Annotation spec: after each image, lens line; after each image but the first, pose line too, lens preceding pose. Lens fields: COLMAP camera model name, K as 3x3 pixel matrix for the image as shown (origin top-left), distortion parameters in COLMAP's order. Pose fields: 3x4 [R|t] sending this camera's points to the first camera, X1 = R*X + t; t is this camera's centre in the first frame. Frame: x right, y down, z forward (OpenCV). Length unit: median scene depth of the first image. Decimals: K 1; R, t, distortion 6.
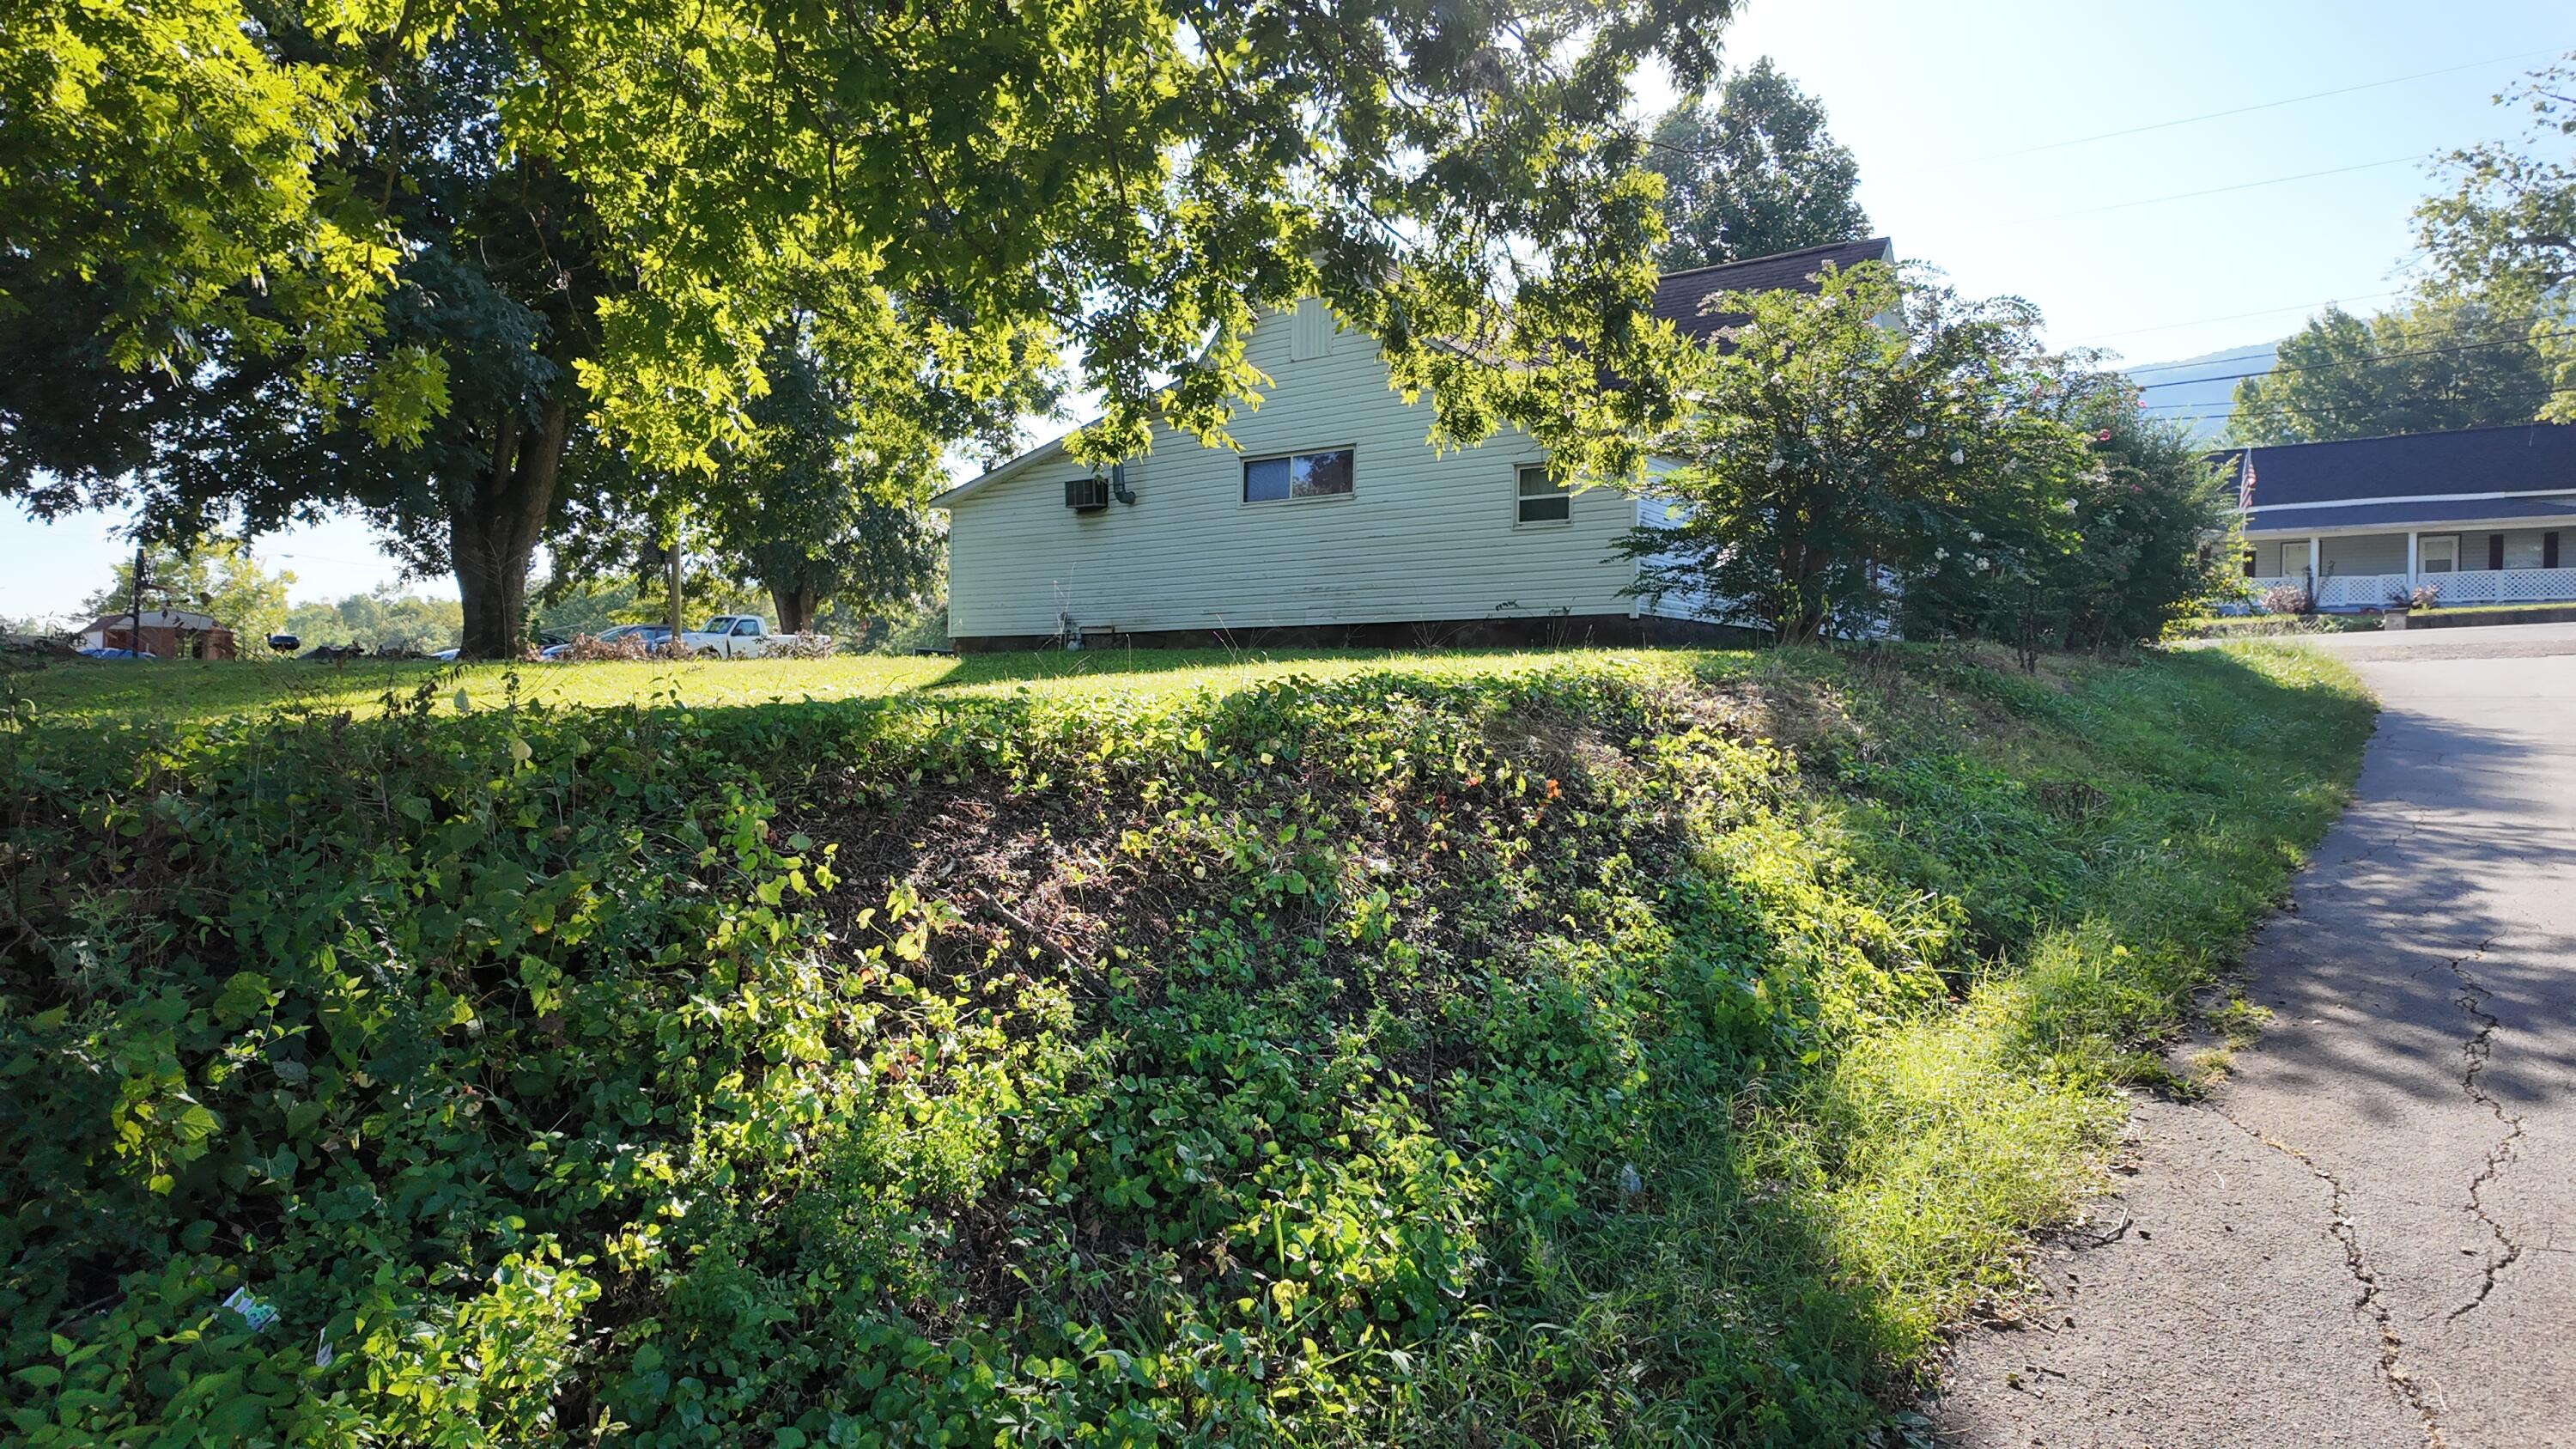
lens RADIAL K [[1419.3, 0, 1288.0], [0, 1419.3, 724.5], [0, 0, 1]] dist [-0.031116, -0.001365]
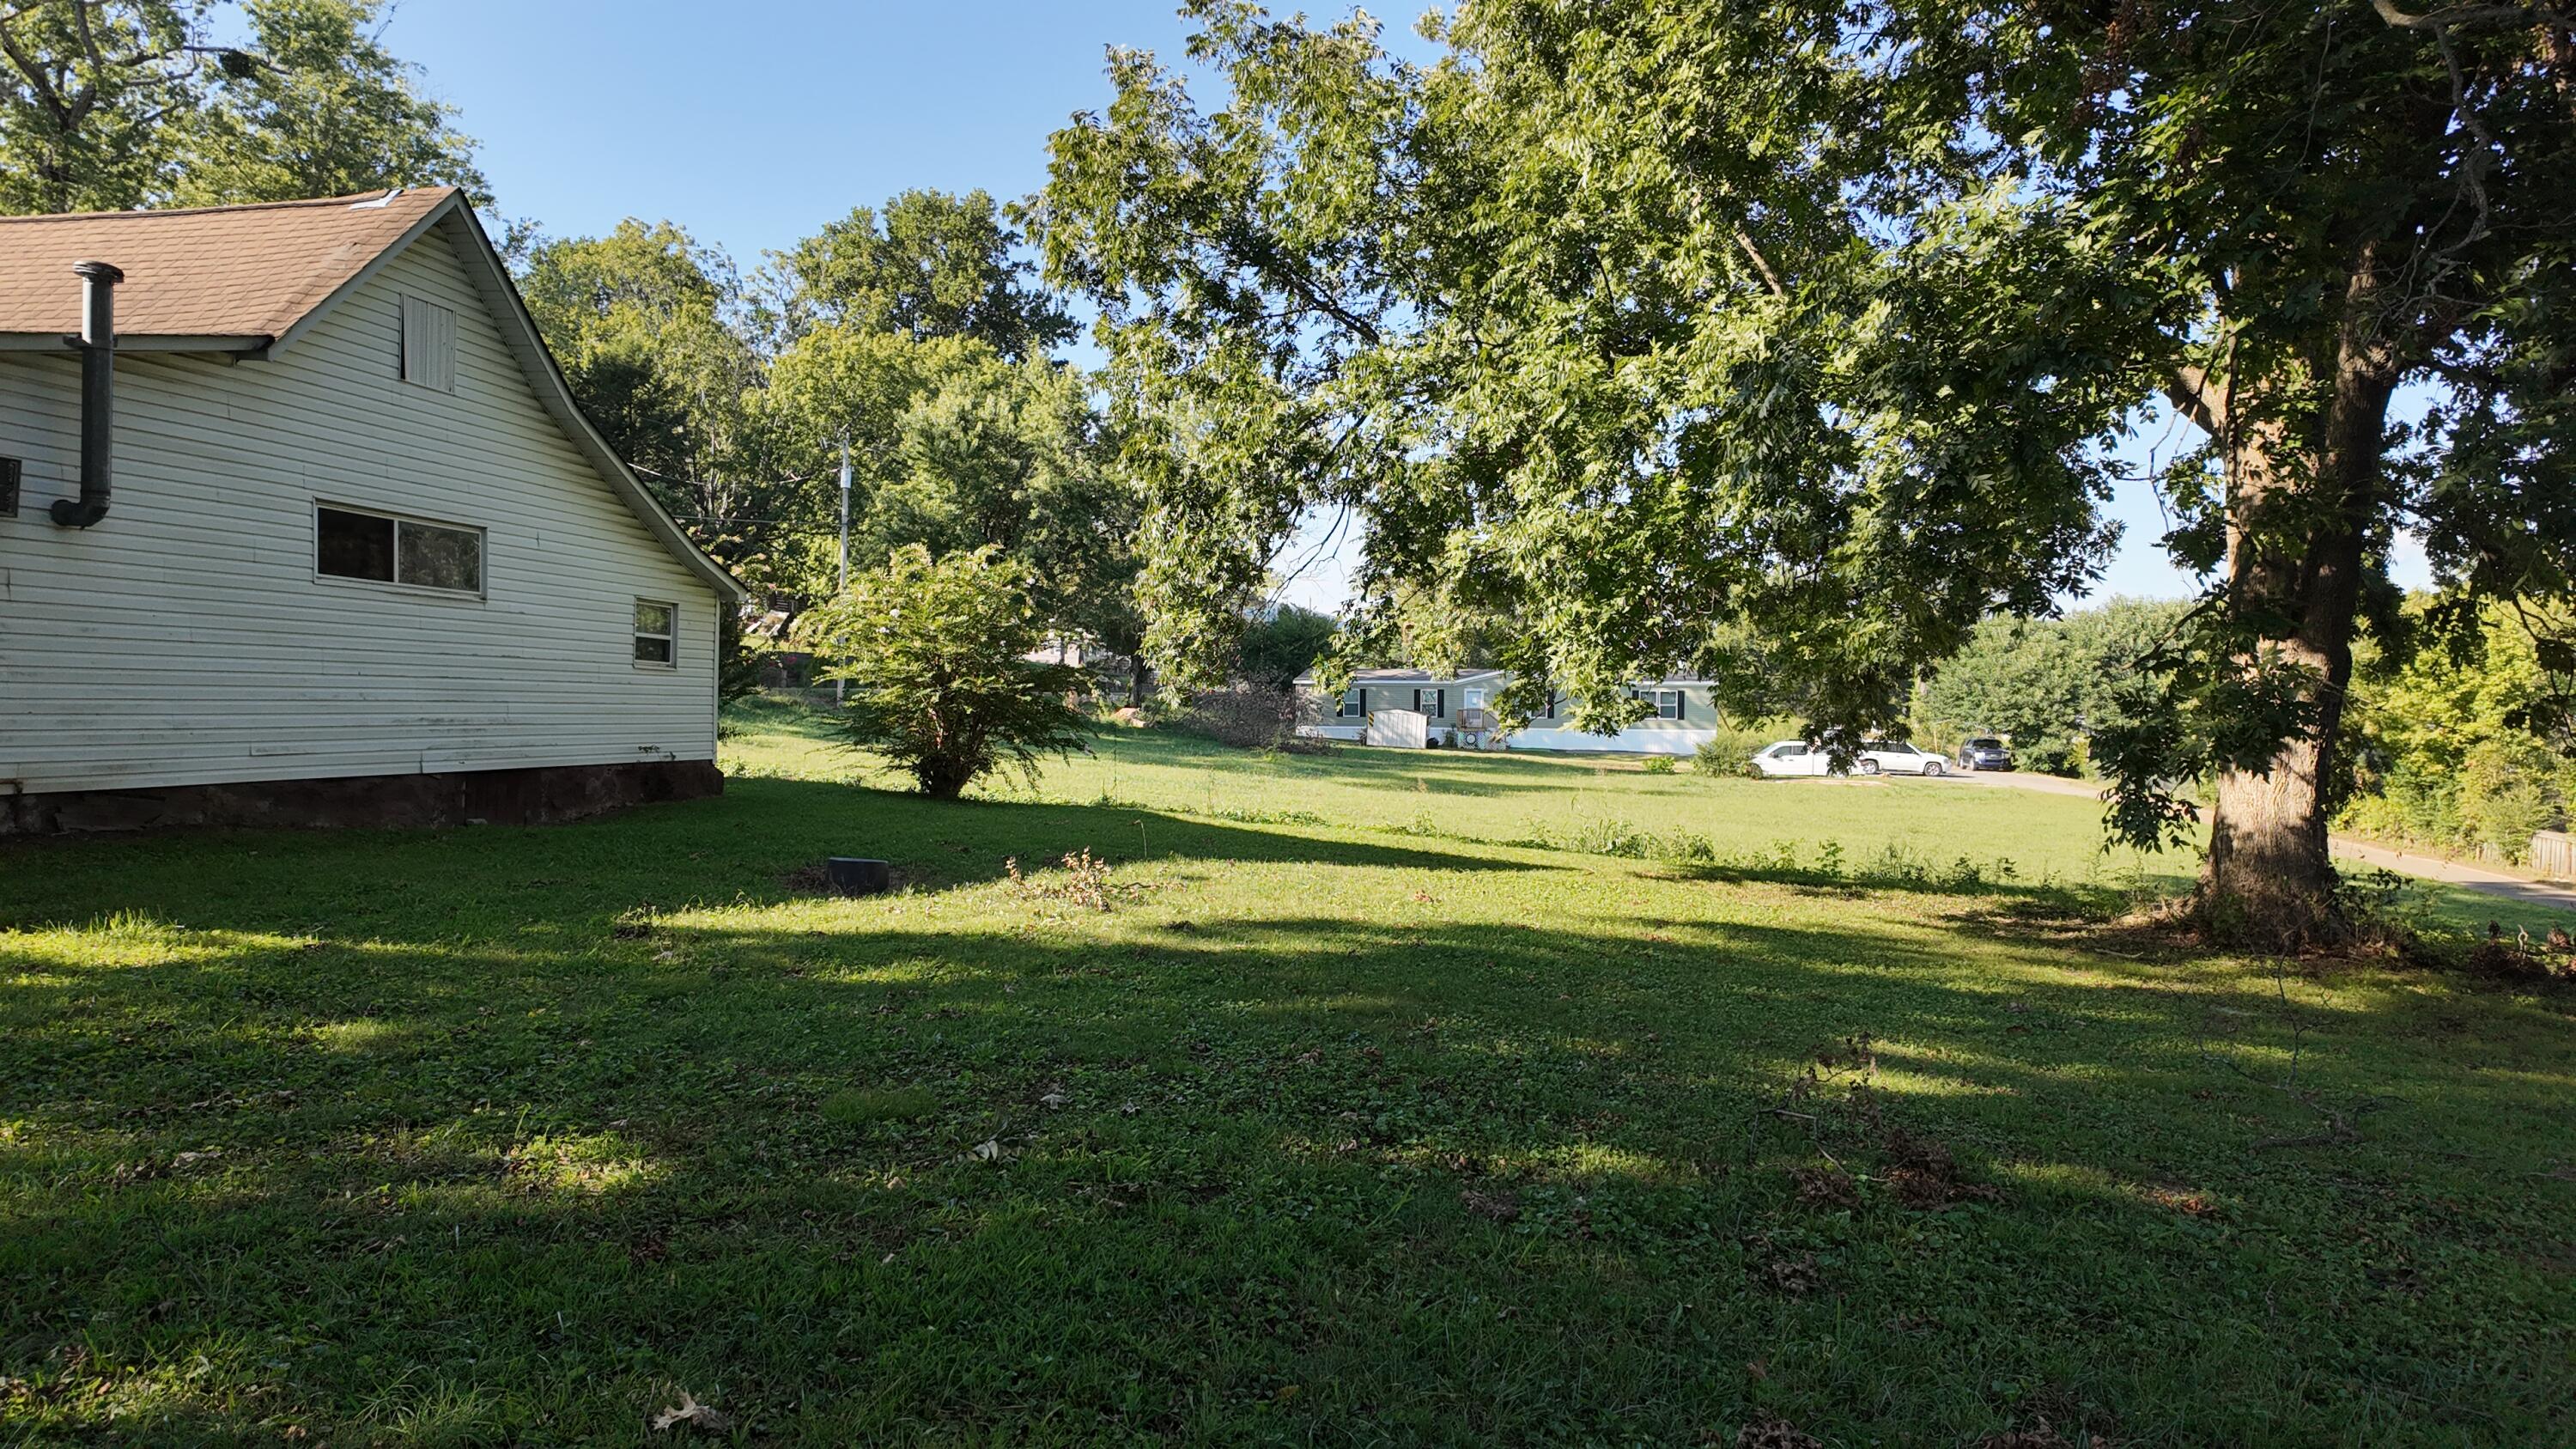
lens RADIAL K [[1419.3, 0, 1288.0], [0, 1419.3, 724.5], [0, 0, 1]] dist [-0.031116, -0.001365]
pose [[-0.426992, -0.010702, 0.904192, -0.784855], [0.006449, 0.999868, 0.014880, -0.102808], [-0.904232, 0.012185, -0.426867, 0.930588]]
